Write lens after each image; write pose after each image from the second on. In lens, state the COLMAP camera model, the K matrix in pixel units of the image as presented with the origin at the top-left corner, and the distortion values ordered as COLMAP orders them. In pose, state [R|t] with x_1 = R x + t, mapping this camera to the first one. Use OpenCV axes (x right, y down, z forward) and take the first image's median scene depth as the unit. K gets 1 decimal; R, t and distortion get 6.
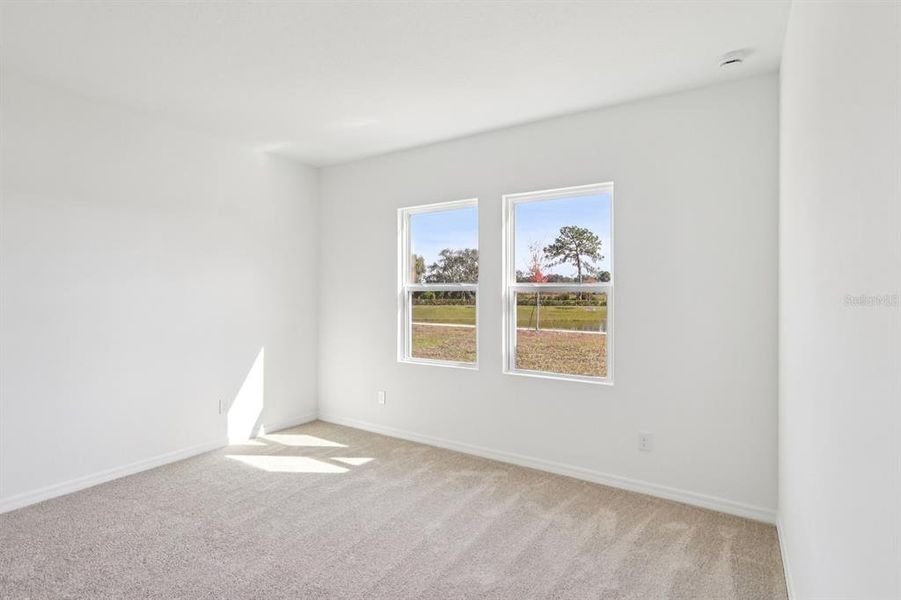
lens RADIAL K [[435.8, 0, 441.5], [0, 435.8, 291.2], [0, 0, 1]] dist [0.023587, -0.000996]
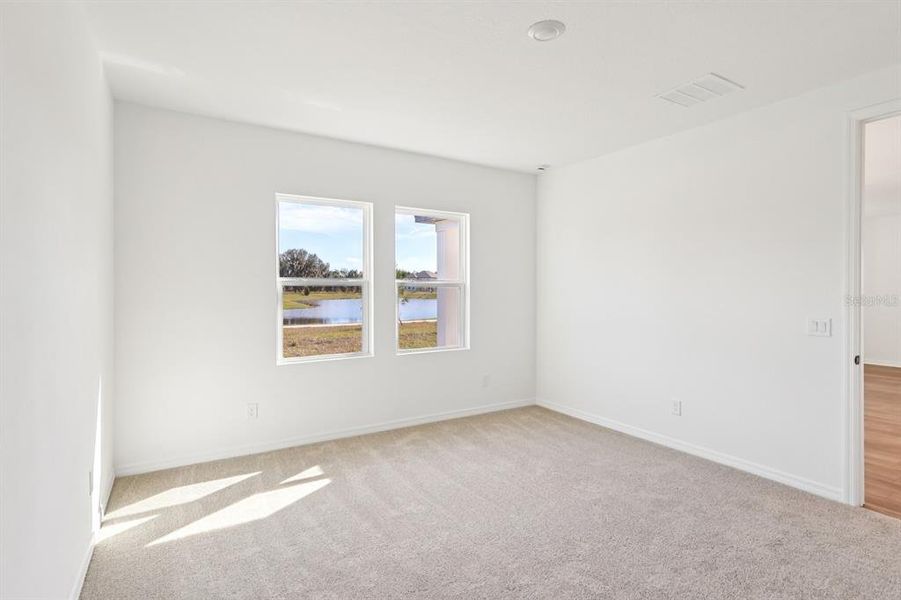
lens RADIAL K [[435.8, 0, 447.0], [0, 435.8, 293.3], [0, 0, 1]] dist [0.023587, -0.000996]
pose [[0.468034, -0.014187, 0.883597, -0.841674], [-0.008211, 0.999758, 0.020401, -0.007183], [-0.883673, -0.016804, 0.467804, 0.319992]]
